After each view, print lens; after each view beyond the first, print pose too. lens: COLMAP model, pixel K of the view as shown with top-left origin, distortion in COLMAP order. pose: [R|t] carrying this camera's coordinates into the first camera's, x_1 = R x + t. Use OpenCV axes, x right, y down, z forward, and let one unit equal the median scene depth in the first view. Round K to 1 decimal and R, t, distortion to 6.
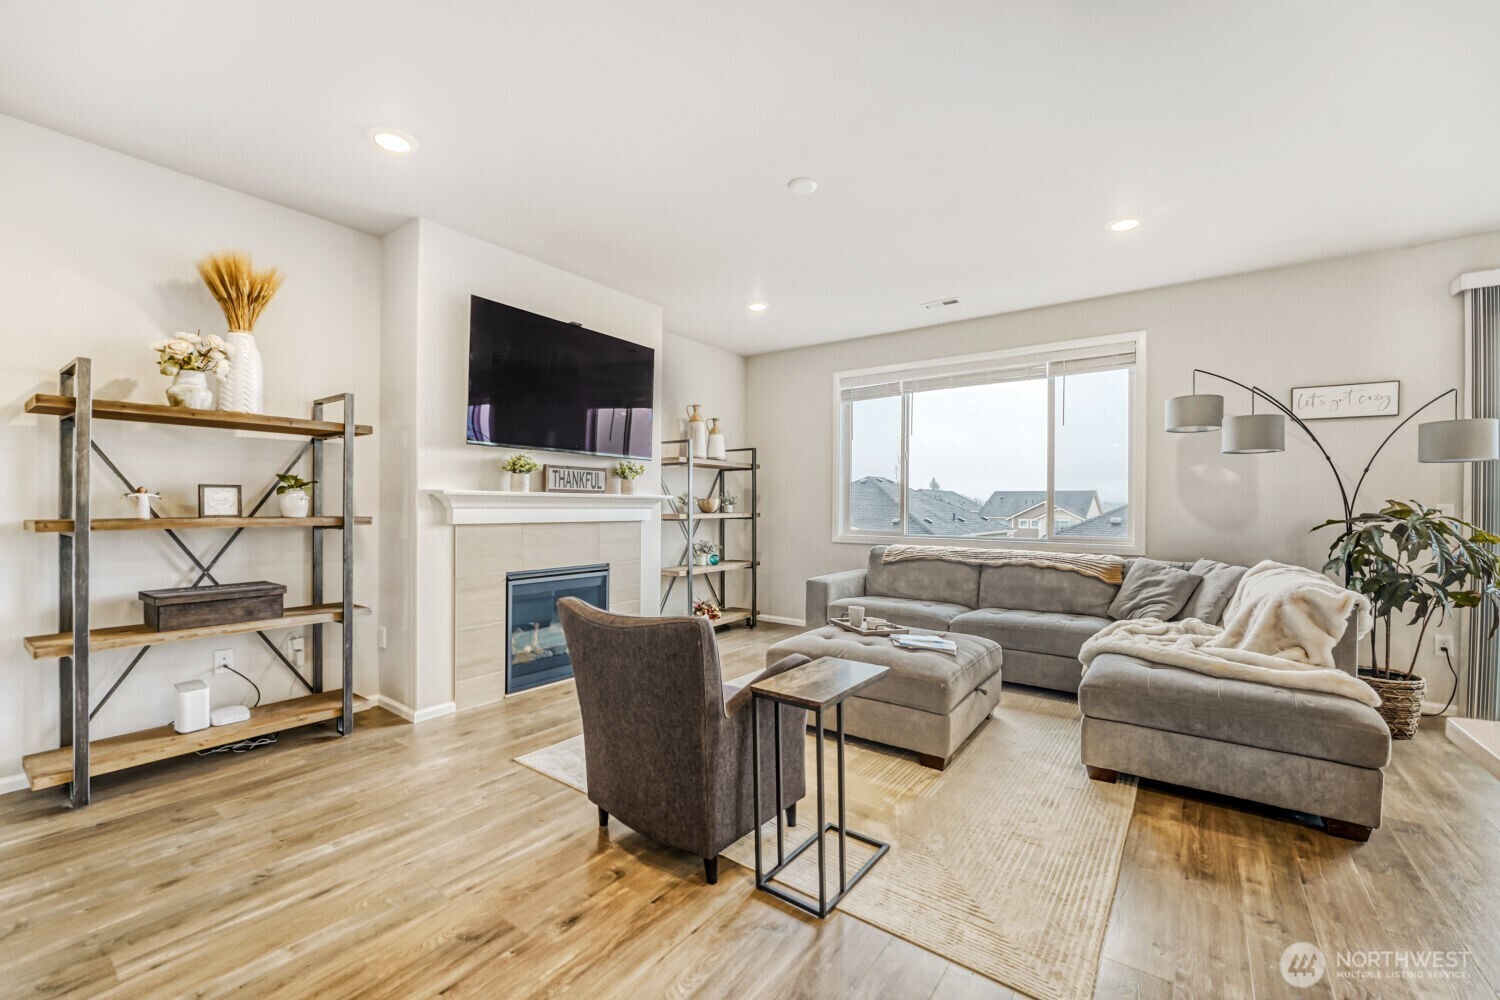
lens RADIAL K [[610.3, 0, 752.5], [0, 610.3, 507.9], [0, 0, 1]] dist [-0.008759, 0.000223]
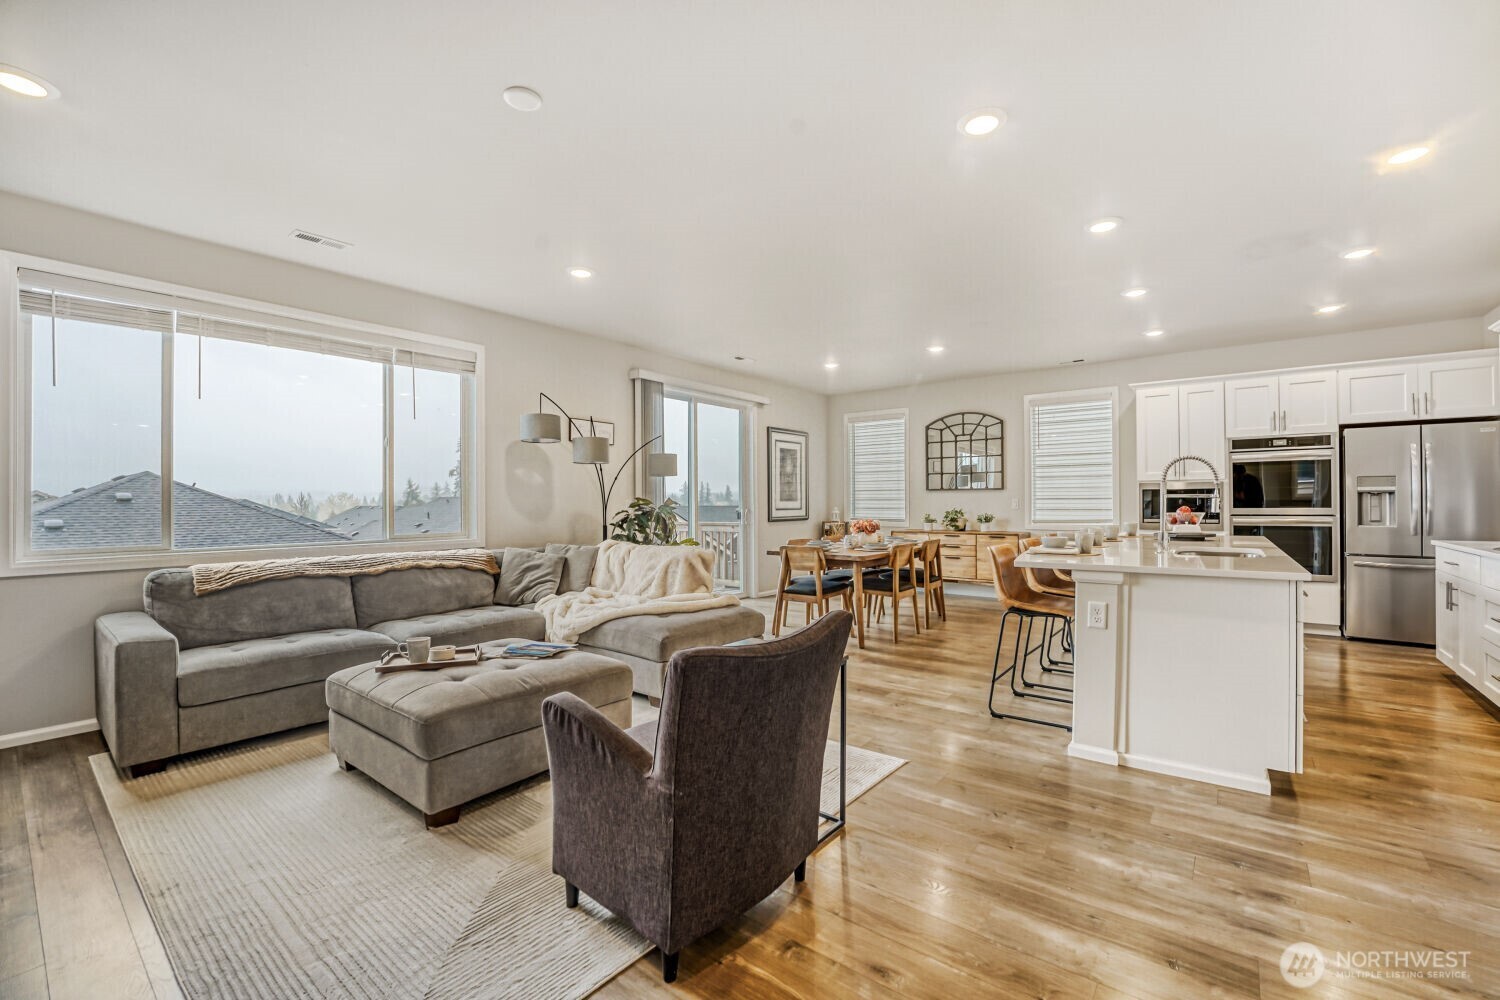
lens RADIAL K [[621.5, 0, 762.8], [0, 621.5, 500.9], [0, 0, 1]] dist [-0.015350, 0.000409]
pose [[0.026708, -0.004372, 0.999634, -0.525333], [0.009618, 0.999945, 0.004116, -0.006554], [-0.999597, 0.009504, 0.026748, 0.497834]]
